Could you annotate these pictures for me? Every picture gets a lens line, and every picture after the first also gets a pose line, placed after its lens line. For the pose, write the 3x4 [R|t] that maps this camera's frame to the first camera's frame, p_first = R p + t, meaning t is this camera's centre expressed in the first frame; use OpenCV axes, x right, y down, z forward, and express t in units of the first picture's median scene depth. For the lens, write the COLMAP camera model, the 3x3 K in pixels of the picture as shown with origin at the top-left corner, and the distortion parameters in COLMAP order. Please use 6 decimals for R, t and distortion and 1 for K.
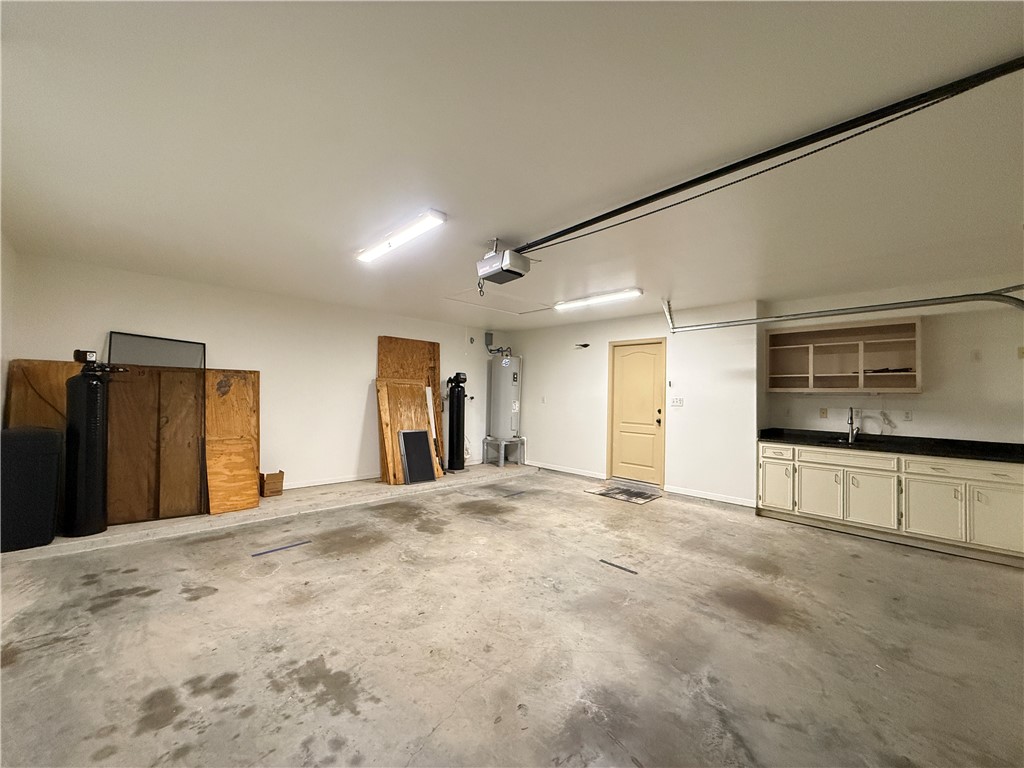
lens RADIAL K [[410.1, 0, 512.6], [0, 410.1, 384.4], [0, 0, 1]] dist [0.000477, -0.000027]
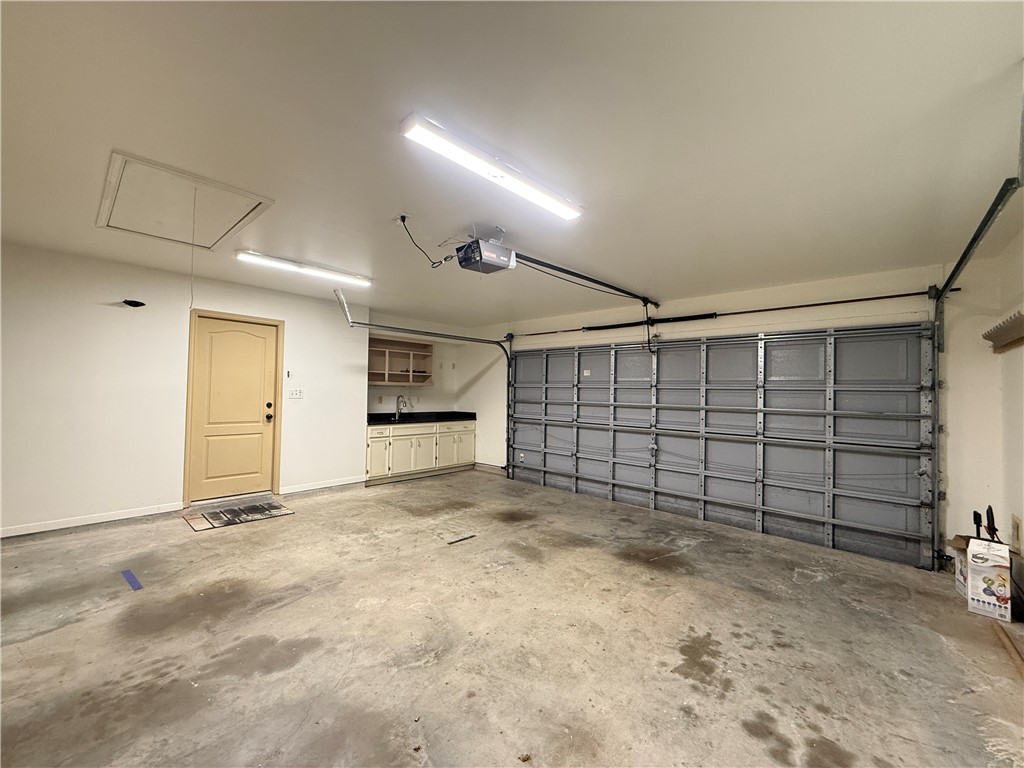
lens RADIAL K [[410.1, 0, 512.6], [0, 410.1, 384.4], [0, 0, 1]] dist [0.000477, -0.000027]
pose [[-0.053639, -0.002798, 0.998556, -0.875470], [-0.045694, 0.998955, 0.000344, -0.002652], [-0.997514, -0.045610, -0.053711, 0.902694]]
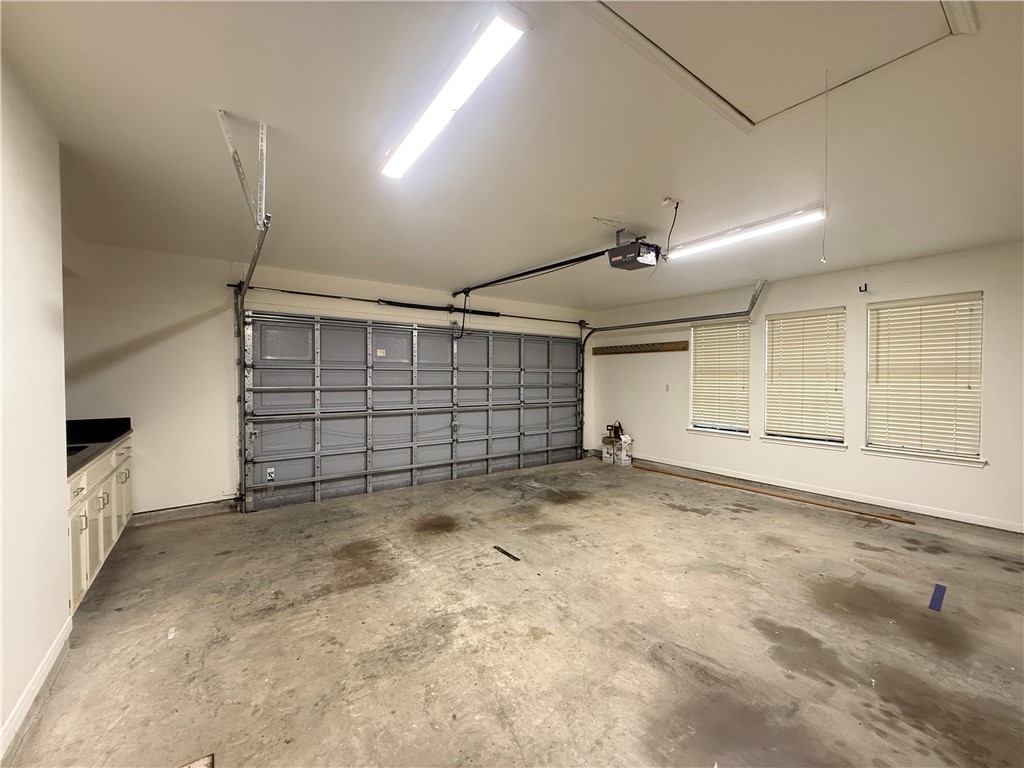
lens RADIAL K [[410.1, 0, 512.6], [0, 410.1, 384.4], [0, 0, 1]] dist [0.000477, -0.000027]
pose [[-0.988632, -0.027063, 0.147899, 0.103232], [-0.027640, 0.999616, -0.001848, 0.039594], [-0.147792, -0.005915, -0.989001, 1.895480]]
